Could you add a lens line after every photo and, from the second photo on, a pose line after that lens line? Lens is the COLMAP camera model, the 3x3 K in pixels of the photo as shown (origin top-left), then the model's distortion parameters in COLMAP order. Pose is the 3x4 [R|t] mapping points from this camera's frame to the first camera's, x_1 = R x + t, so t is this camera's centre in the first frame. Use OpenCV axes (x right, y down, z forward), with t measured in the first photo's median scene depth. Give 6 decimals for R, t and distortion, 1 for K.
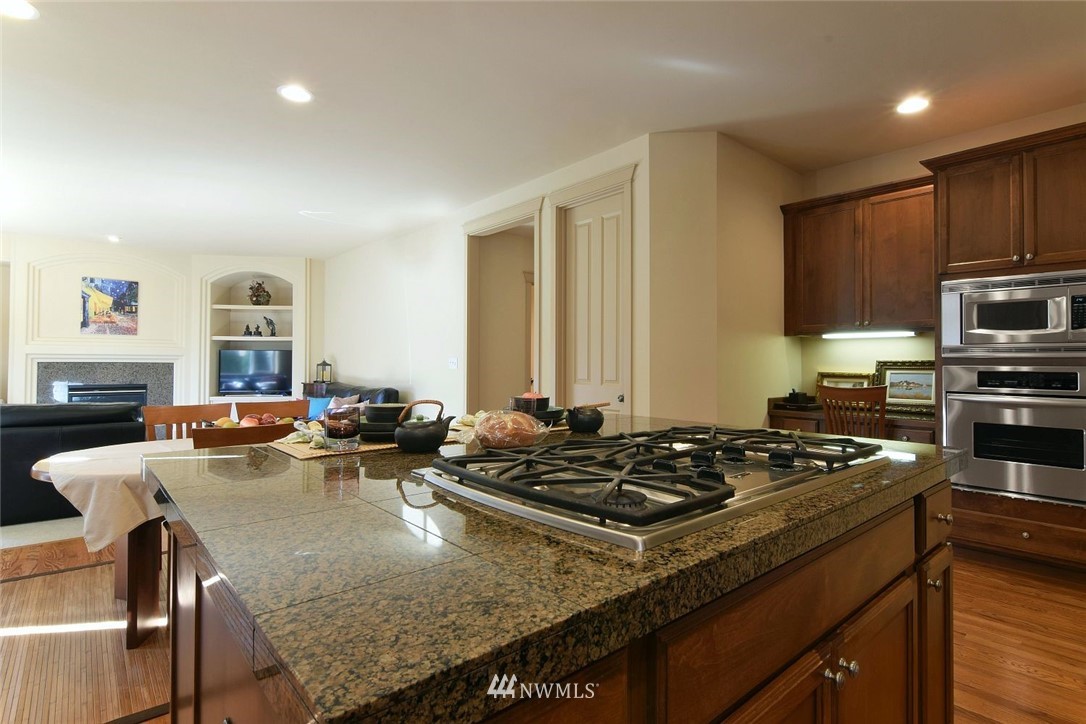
lens RADIAL K [[543.5, 0, 547.0], [0, 543.5, 359.2], [0, 0, 1]] dist [-0.001958, -0.000906]
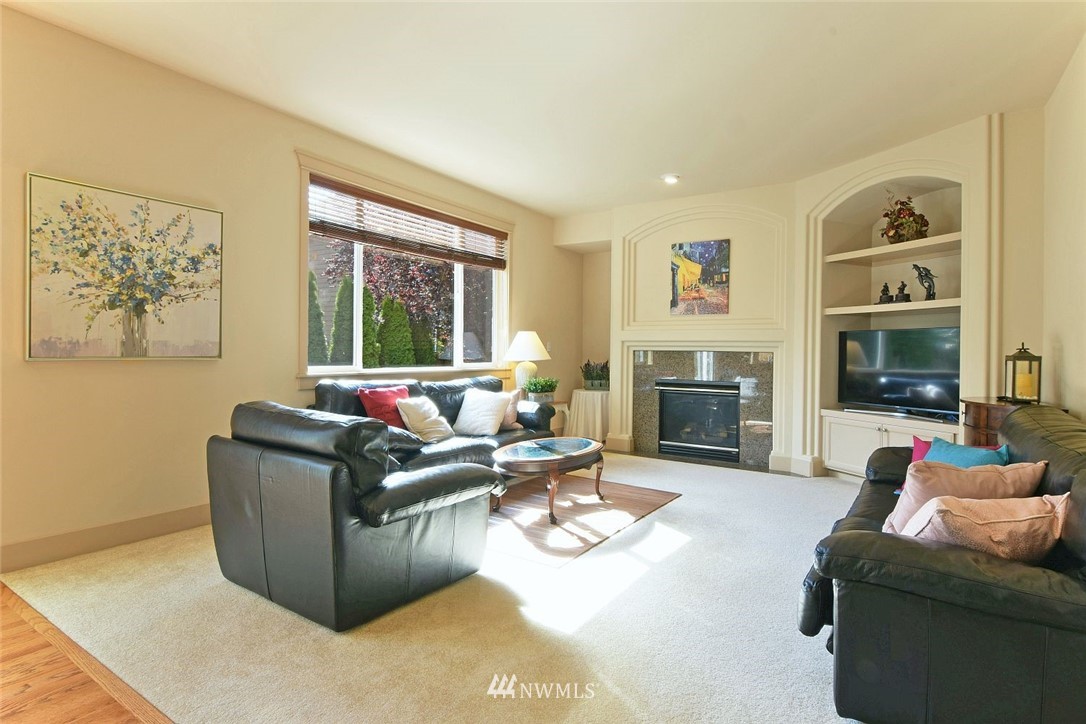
lens RADIAL K [[556.5, 0, 544.9], [0, 556.5, 353.3], [0, 0, 1]] dist [0.022826, -0.000444]
pose [[0.268825, 0.003103, -0.963184, -0.109067], [-0.005424, 0.999984, 0.001708, 0.008460], [0.963174, 0.004765, 0.268838, 0.570907]]
